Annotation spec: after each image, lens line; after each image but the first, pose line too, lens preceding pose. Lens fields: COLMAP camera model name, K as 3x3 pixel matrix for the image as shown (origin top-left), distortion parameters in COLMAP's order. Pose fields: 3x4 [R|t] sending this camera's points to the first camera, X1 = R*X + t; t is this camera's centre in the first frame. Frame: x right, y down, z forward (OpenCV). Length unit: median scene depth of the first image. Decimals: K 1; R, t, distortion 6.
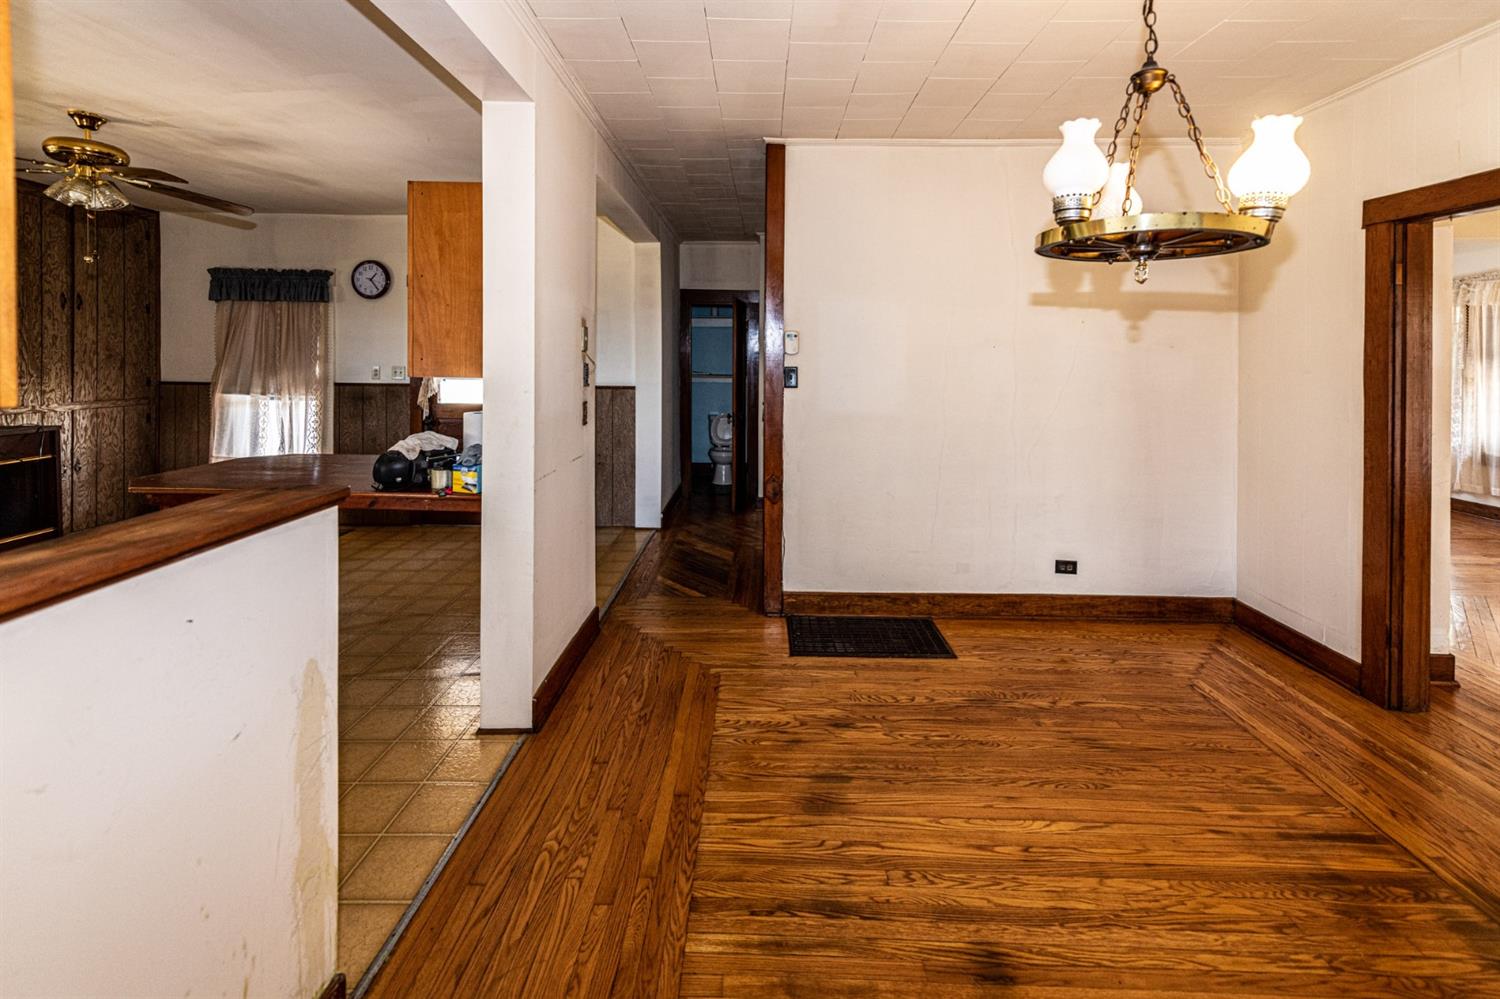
lens RADIAL K [[591.3, 0, 740.3], [0, 591.3, 361.7], [0, 0, 1]] dist [-0.000561, -0.000683]
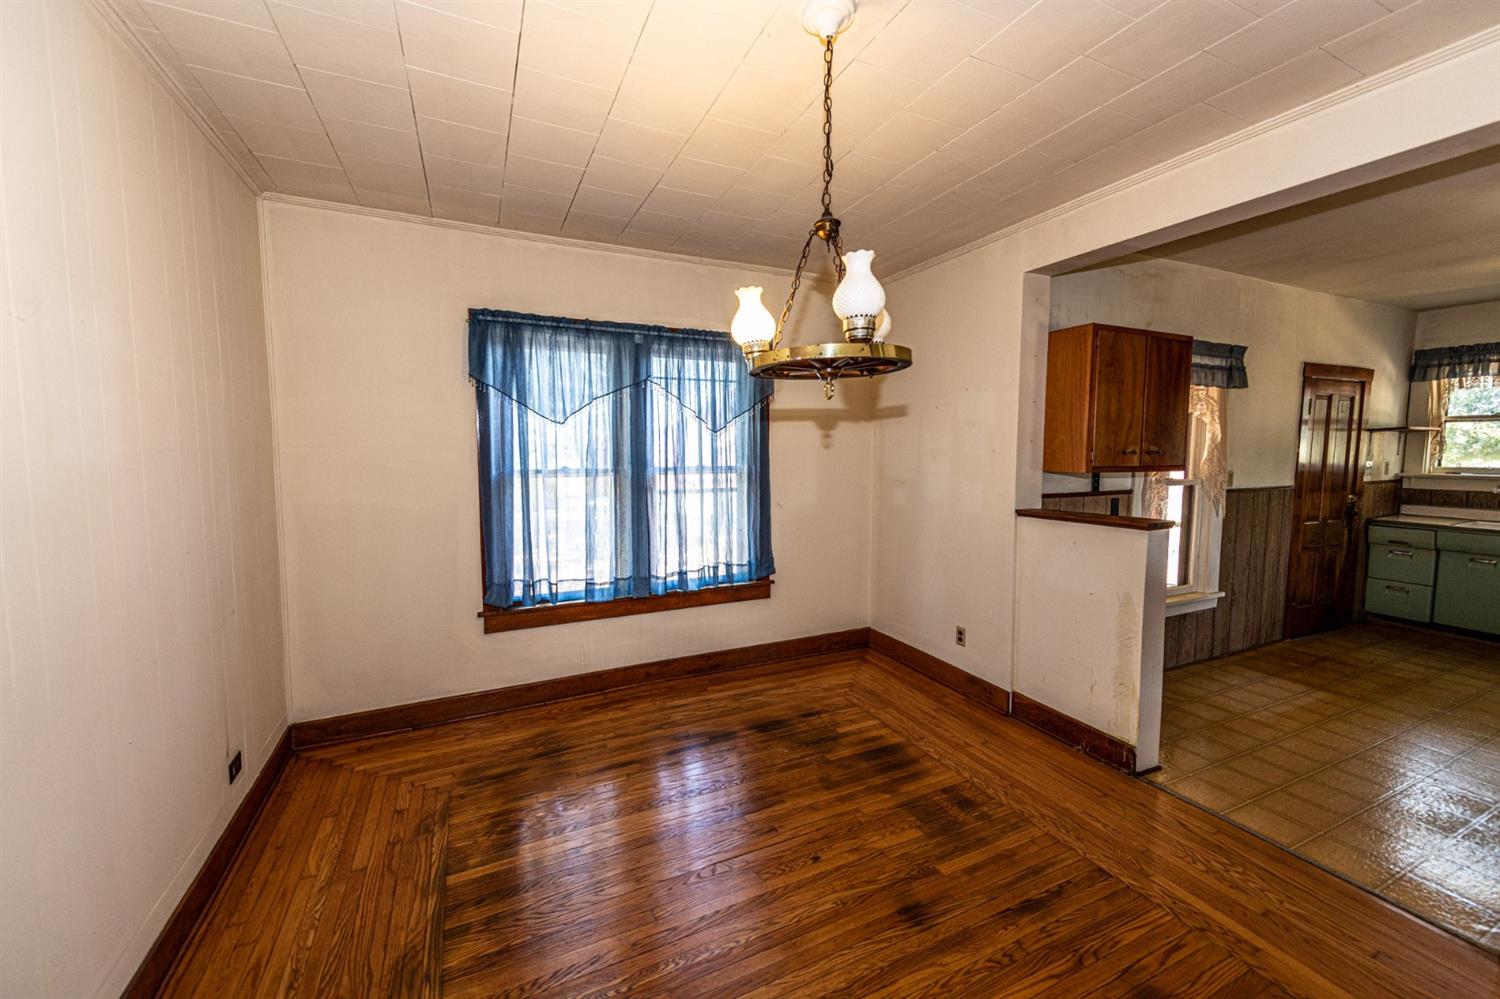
lens RADIAL K [[591.3, 0, 742.1], [0, 591.3, 491.5], [0, 0, 1]] dist [-0.000561, -0.000683]
pose [[-0.915333, 0.021081, -0.402146, 0.378412], [-0.009357, 0.997246, 0.073576, -0.013530], [0.402589, 0.071109, -0.912615, 0.575222]]
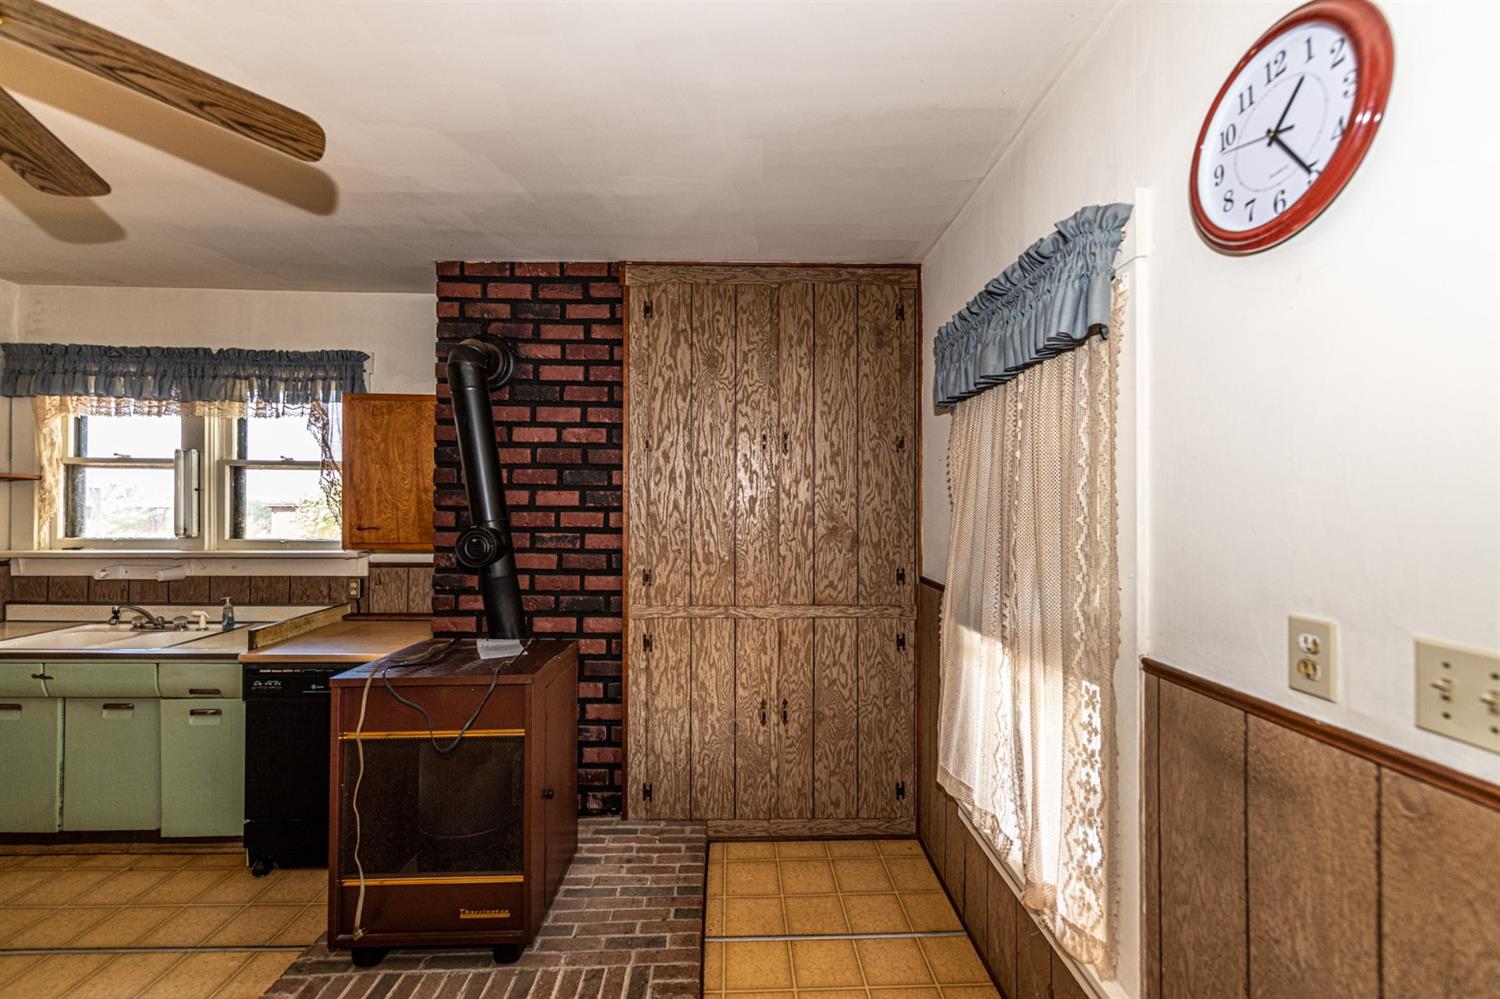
lens RADIAL K [[591.3, 0, 755.2], [0, 591.3, 502.2], [0, 0, 1]] dist [-0.000561, -0.000683]
pose [[0.036514, -0.015035, -0.999220, -0.459290], [-0.007016, 0.999858, -0.015301, -0.025775], [0.999309, 0.007569, 0.036404, 0.848218]]
